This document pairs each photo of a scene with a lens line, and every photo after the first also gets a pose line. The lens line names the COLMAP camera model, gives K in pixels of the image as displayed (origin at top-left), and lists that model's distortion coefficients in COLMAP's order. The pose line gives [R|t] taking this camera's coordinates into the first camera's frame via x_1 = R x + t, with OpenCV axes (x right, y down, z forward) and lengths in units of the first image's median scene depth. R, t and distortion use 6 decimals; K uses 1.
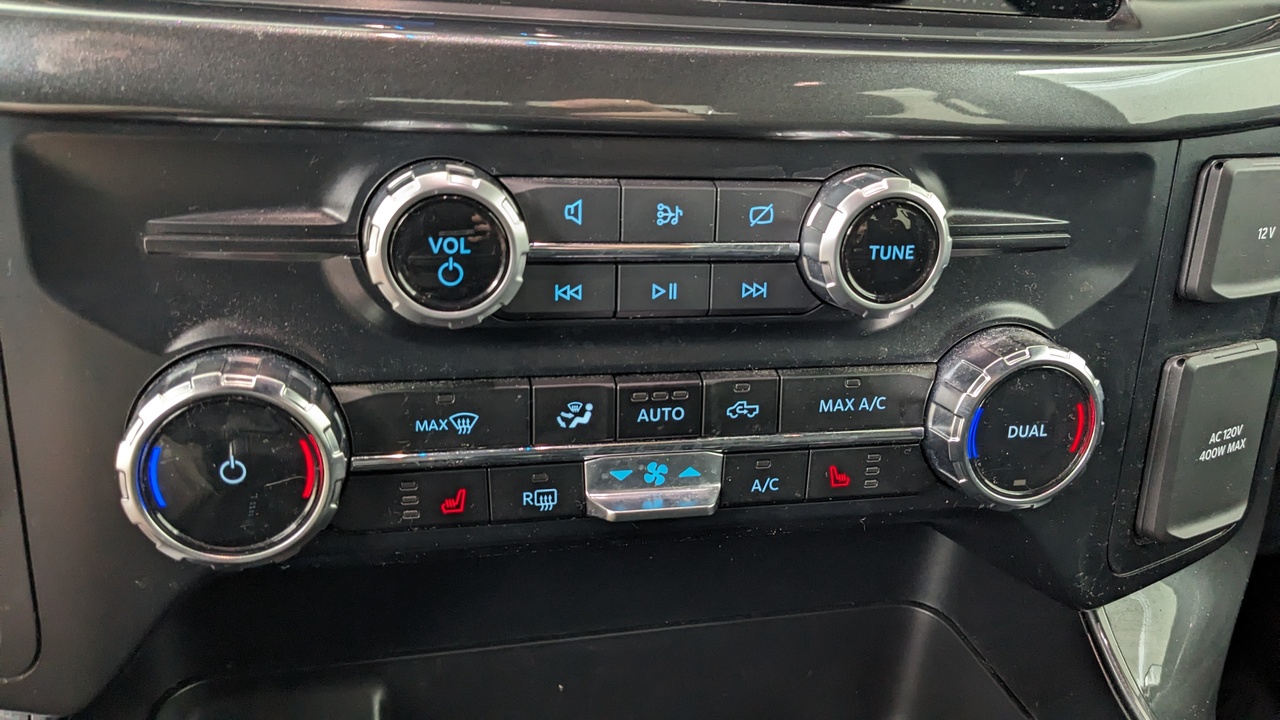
lens RADIAL K [[1015.3, 0, 643.9], [0, 1015.3, 354.8], [0, 0, 1]] dist [0.050319, -0.082379]
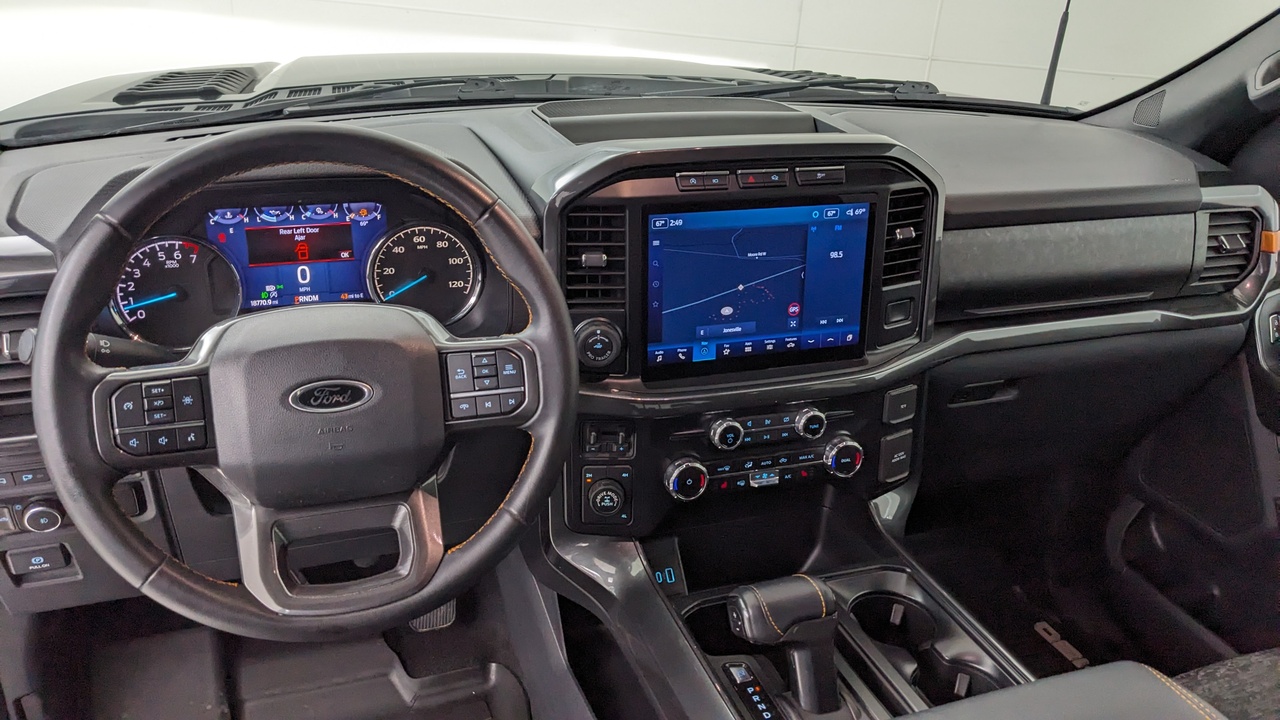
lens RADIAL K [[1015.3, 0, 648.1], [0, 1015.3, 361.9], [0, 0, 1]] dist [0.050319, -0.082379]
pose [[0.994277, -0.056295, 0.090794, -0.825155], [0.052732, 0.997760, 0.041174, -0.560013], [-0.092908, -0.036150, 0.995018, -3.188573]]
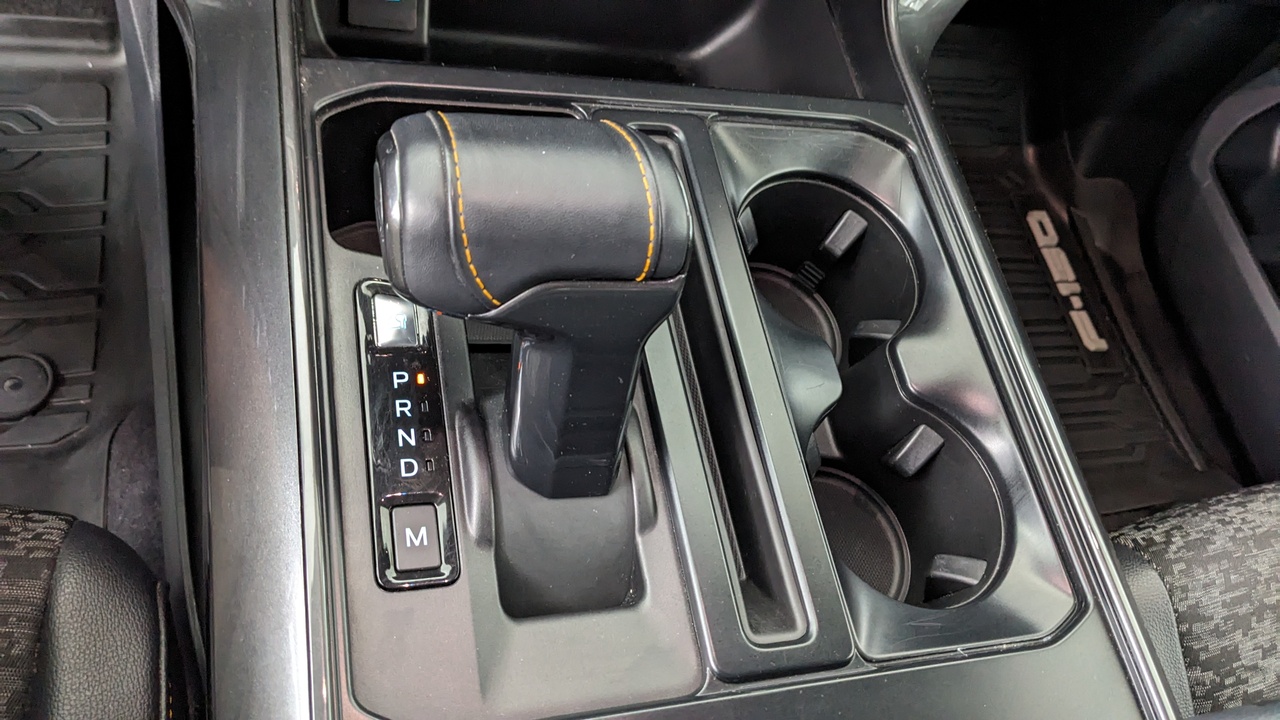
lens RADIAL K [[1015.3, 0, 648.1], [0, 1015.3, 366.7], [0, 0, 1]] dist [0.050319, -0.082379]
pose [[0.968285, 0.167725, 0.185185, -0.151381], [-0.245547, 0.775776, 0.581273, -0.111211], [-0.046168, -0.608310, 0.792356, -0.790390]]
